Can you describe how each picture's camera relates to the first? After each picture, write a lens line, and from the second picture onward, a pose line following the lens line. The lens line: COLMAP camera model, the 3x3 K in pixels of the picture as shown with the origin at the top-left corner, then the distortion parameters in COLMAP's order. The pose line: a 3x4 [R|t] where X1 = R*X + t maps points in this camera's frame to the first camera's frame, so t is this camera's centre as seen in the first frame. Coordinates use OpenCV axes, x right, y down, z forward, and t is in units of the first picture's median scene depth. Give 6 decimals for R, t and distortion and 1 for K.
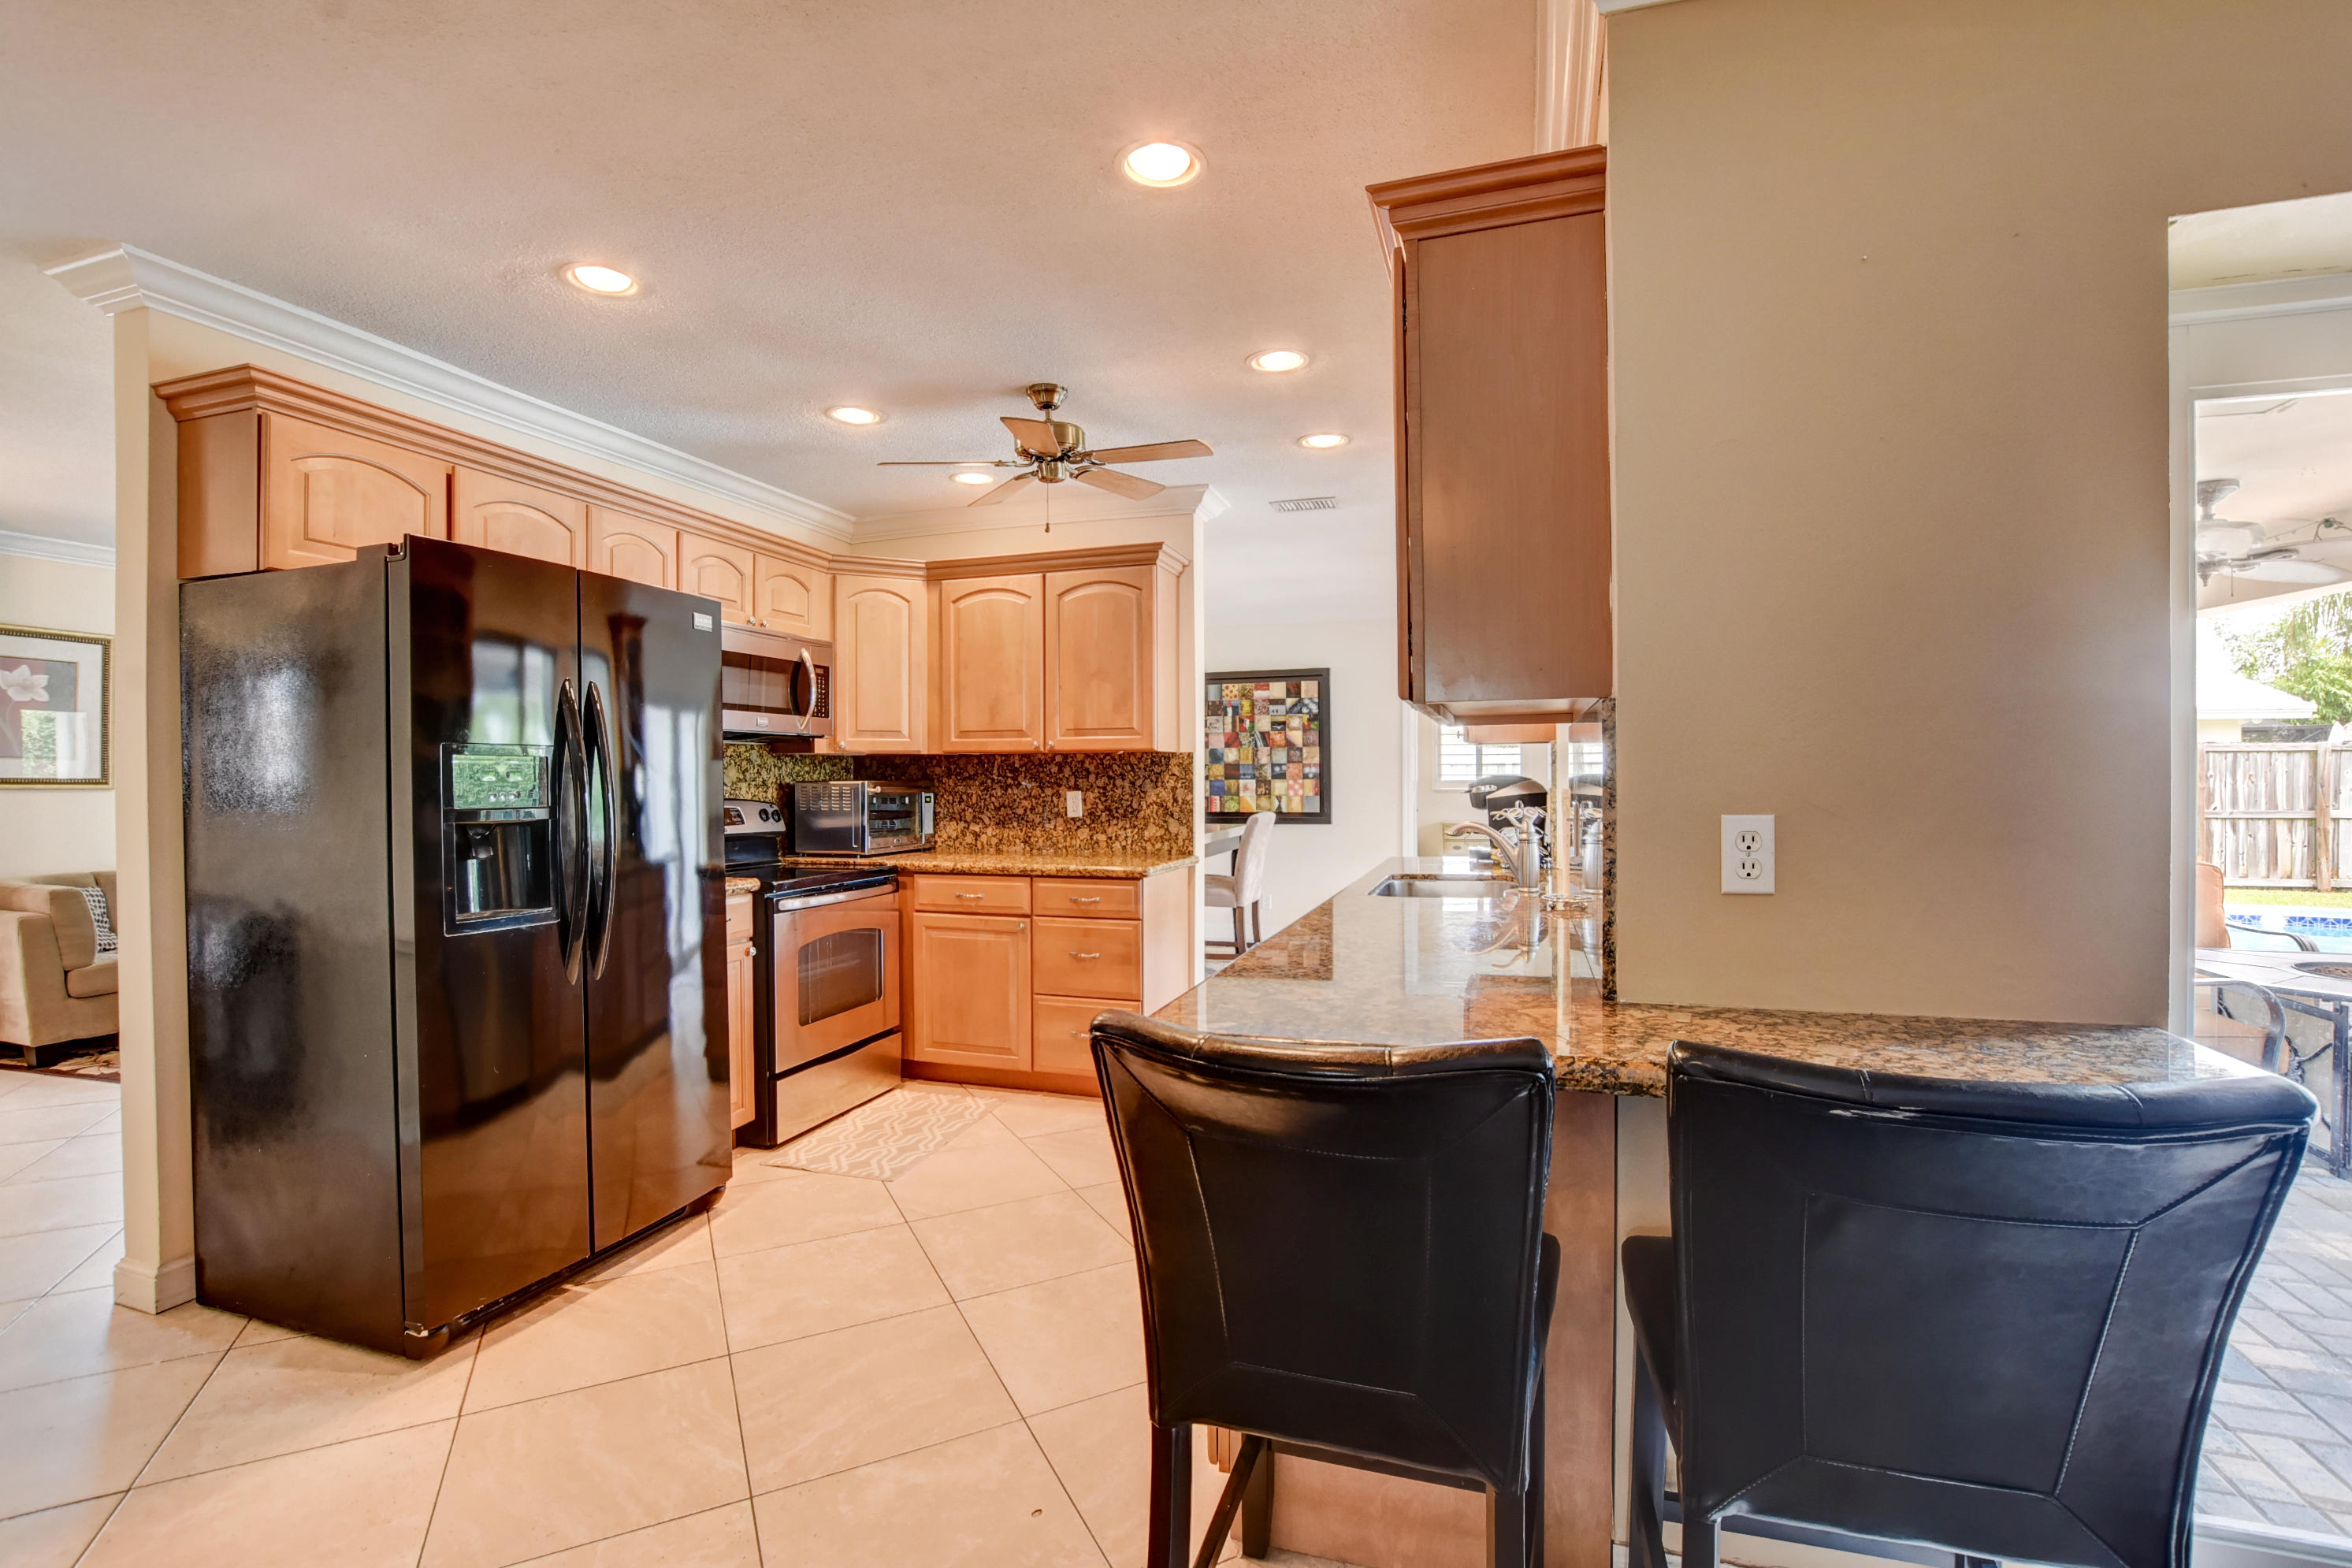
lens RADIAL K [[1043.9, 0, 1168.4], [0, 1043.9, 788.6], [0, 0, 1]] dist [-0.033712, 0.005719]
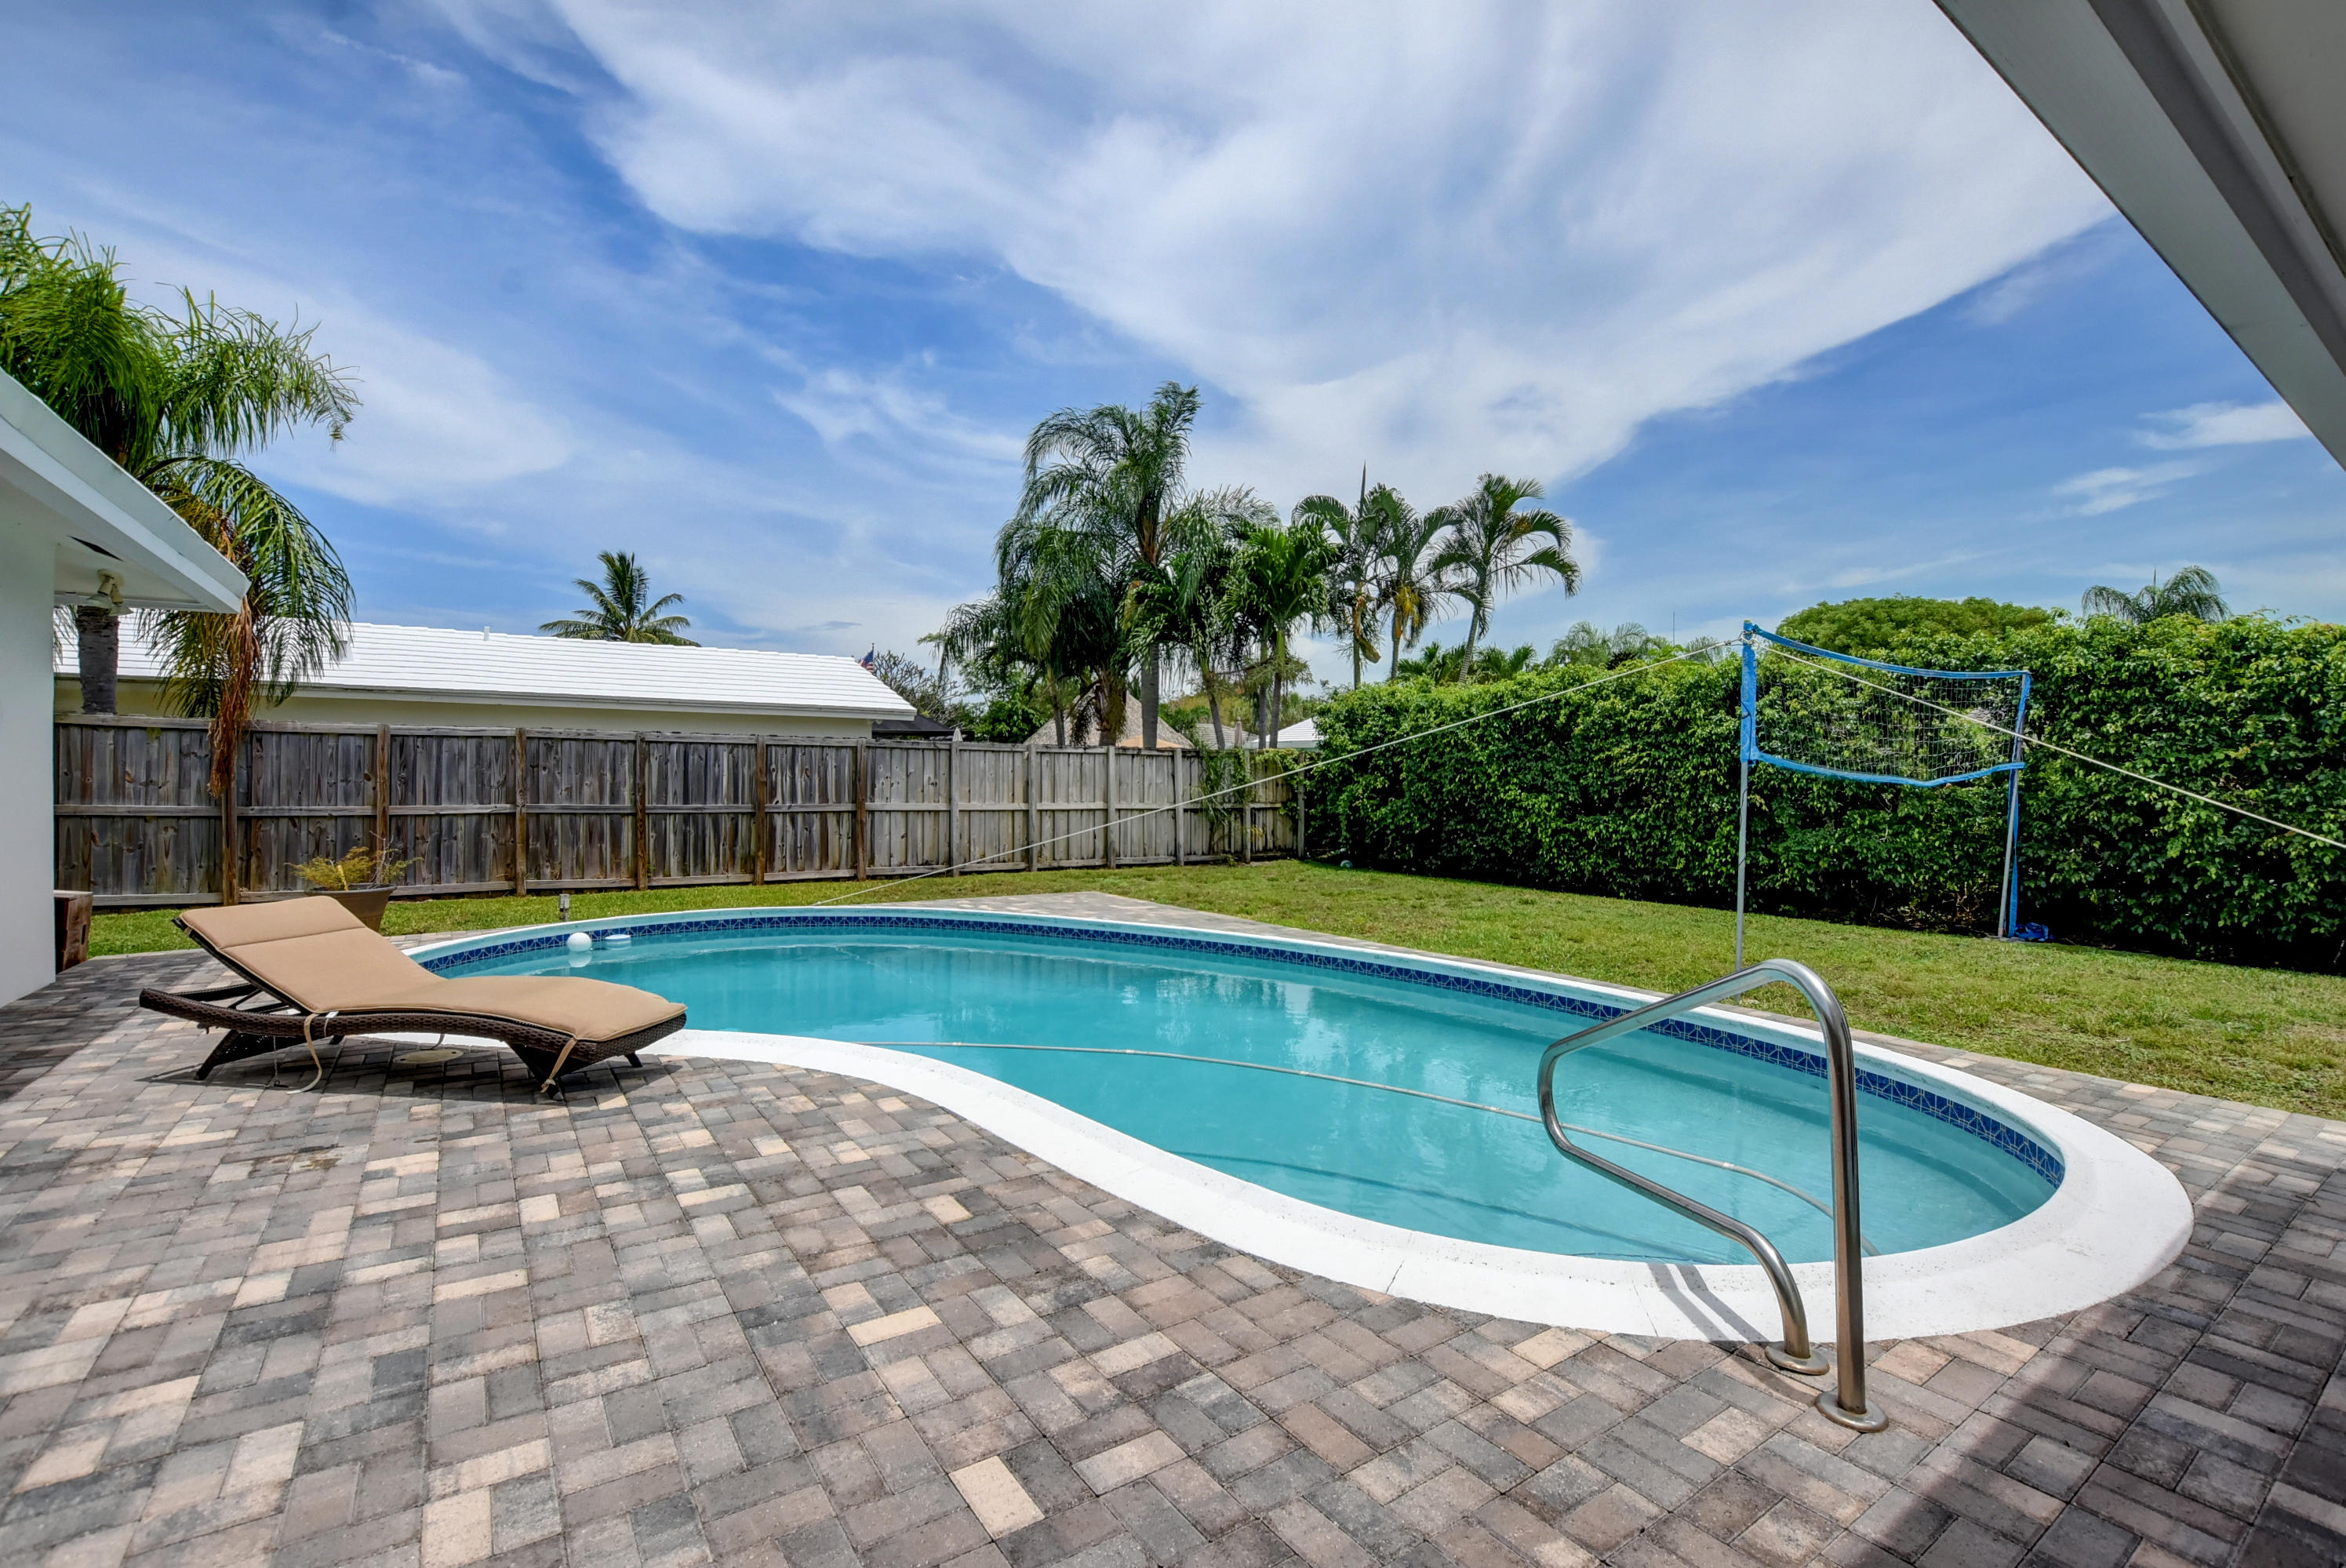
lens RADIAL K [[1041.2, 0, 1178.5], [0, 1041.2, 788.1], [0, 0, 1]] dist [-0.033712, 0.005719]
pose [[0.600174, 0.000131, 0.799870, 1.309540], [-0.001888, 0.999997, 0.001253, 0.010805], [-0.799867, -0.002262, 0.600173, 0.231753]]
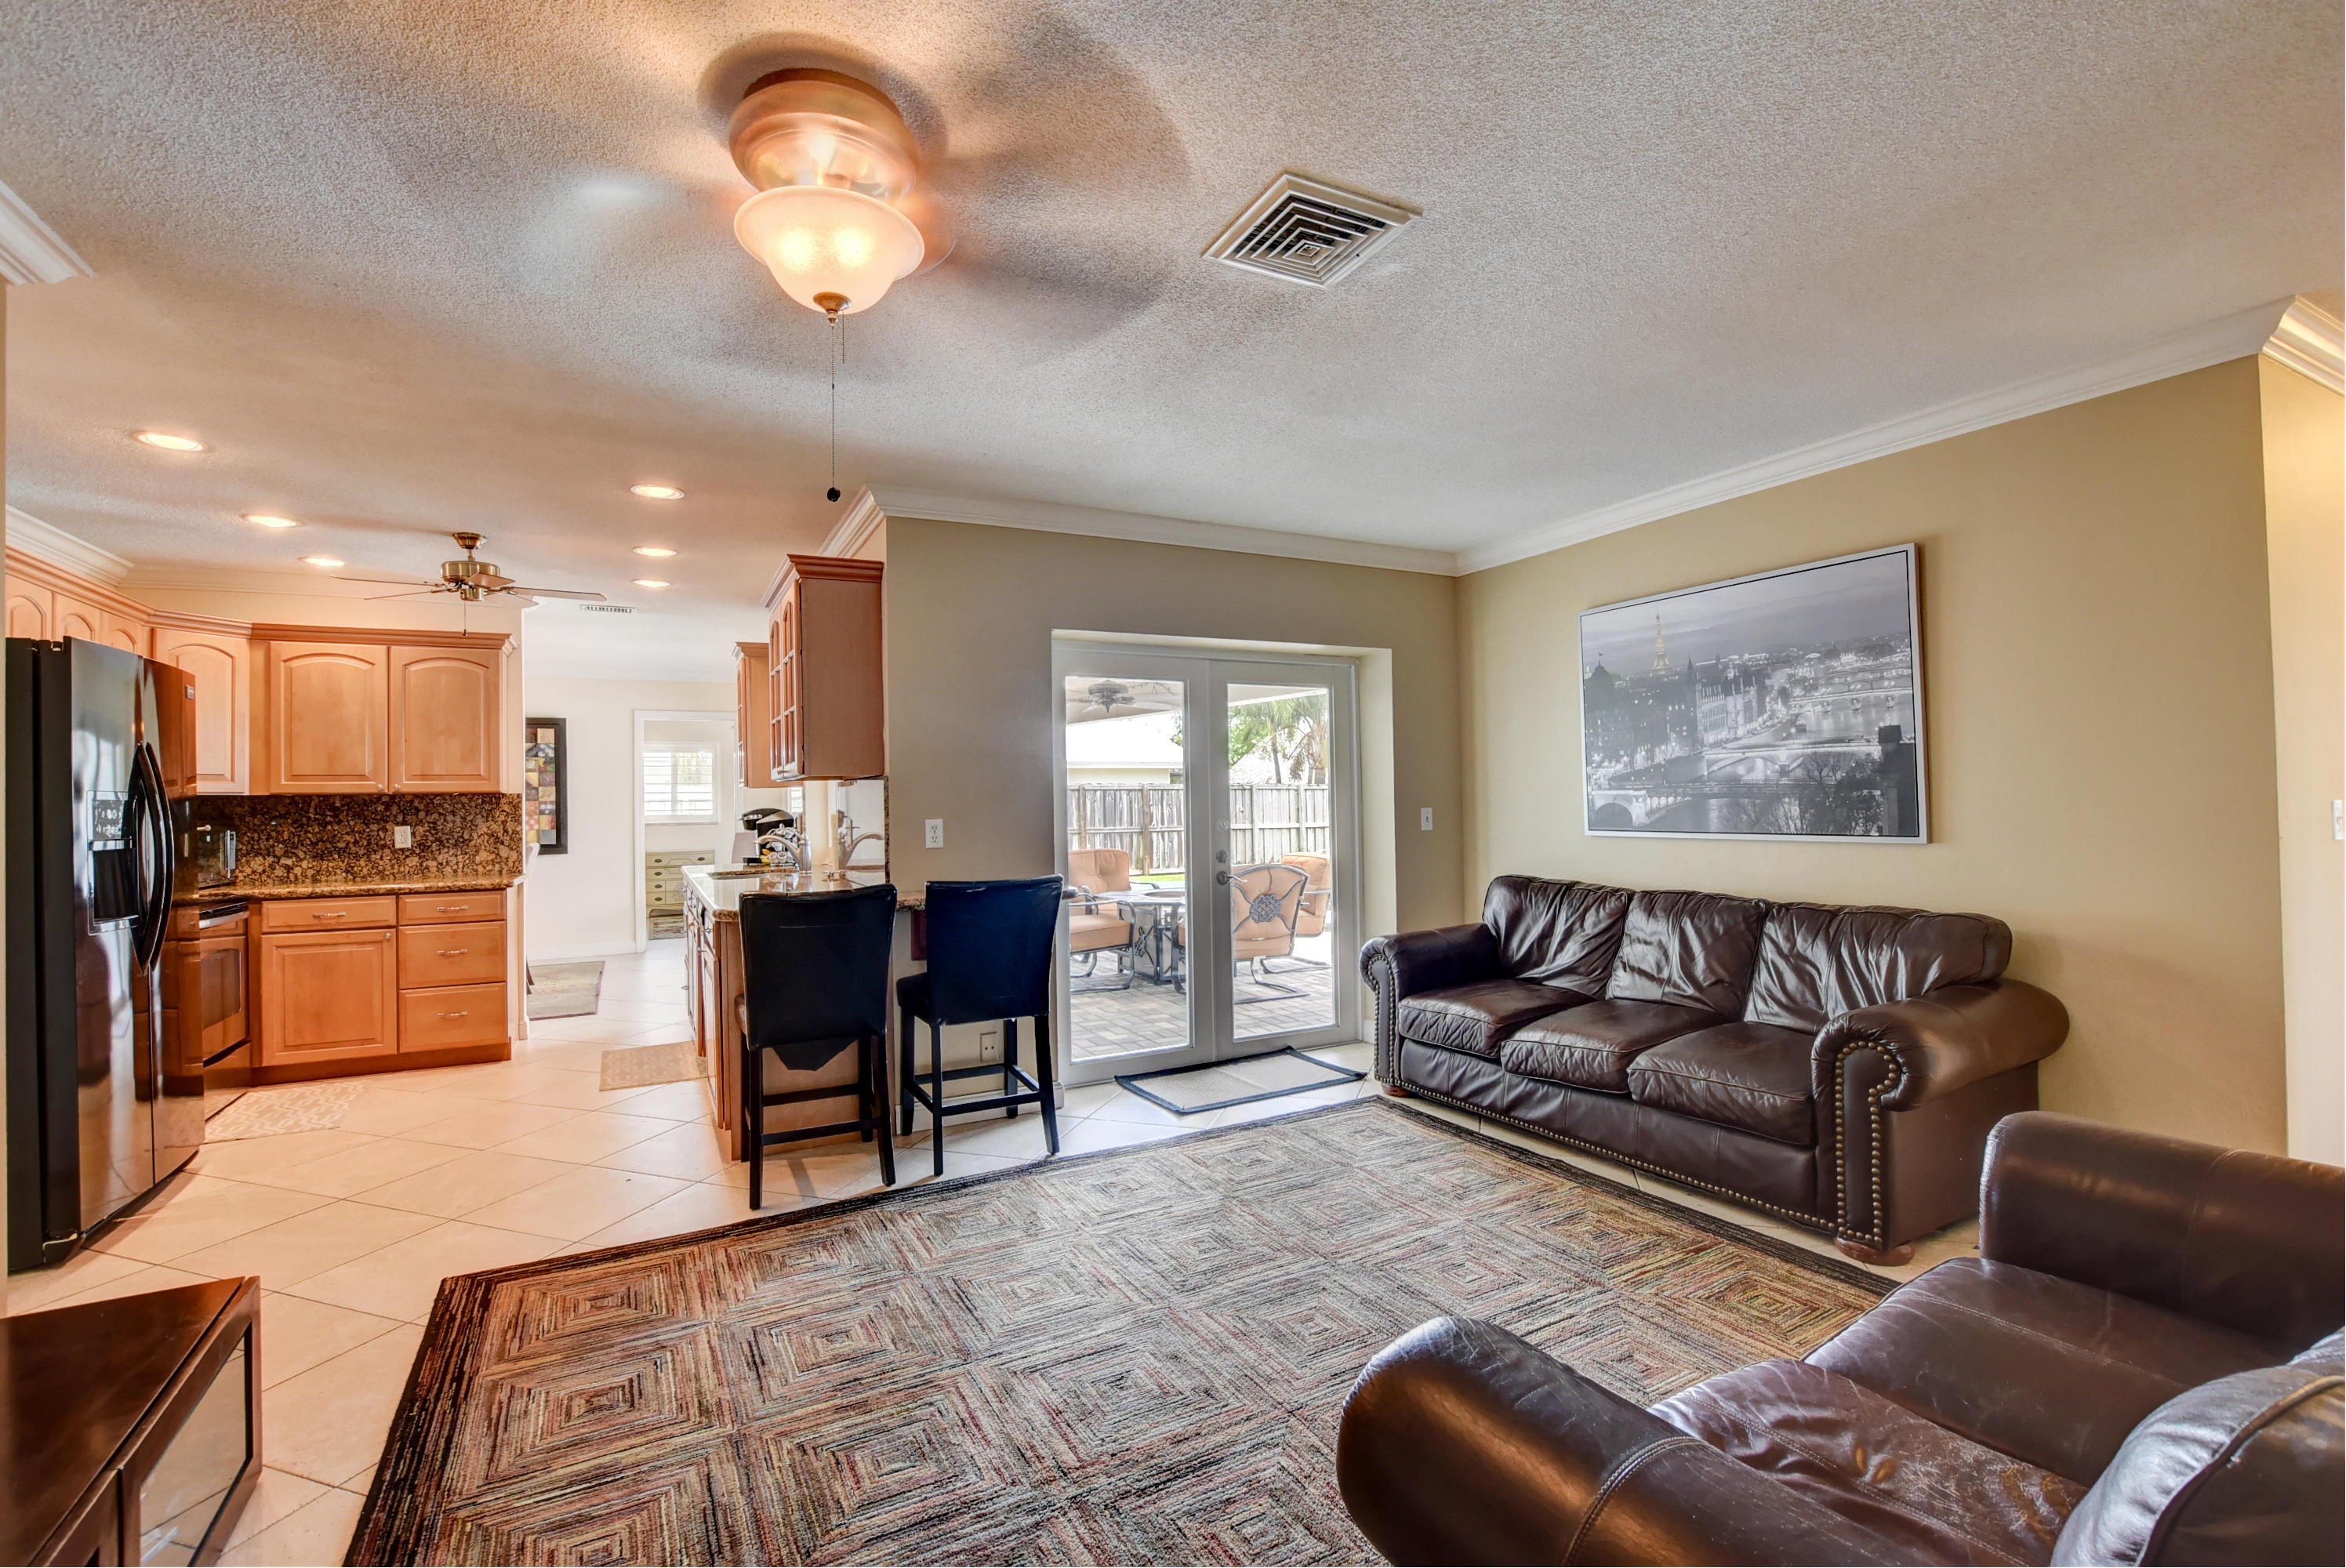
lens RADIAL K [[1041.2, 0, 1169.6], [0, 1041.2, 786.2], [0, 0, 1]] dist [-0.033712, 0.005719]
pose [[0.701626, 0.003394, 0.712537, -0.336705], [0.022601, 0.999379, -0.027015, 0.009033], [-0.712187, 0.035059, 0.701114, -0.481908]]
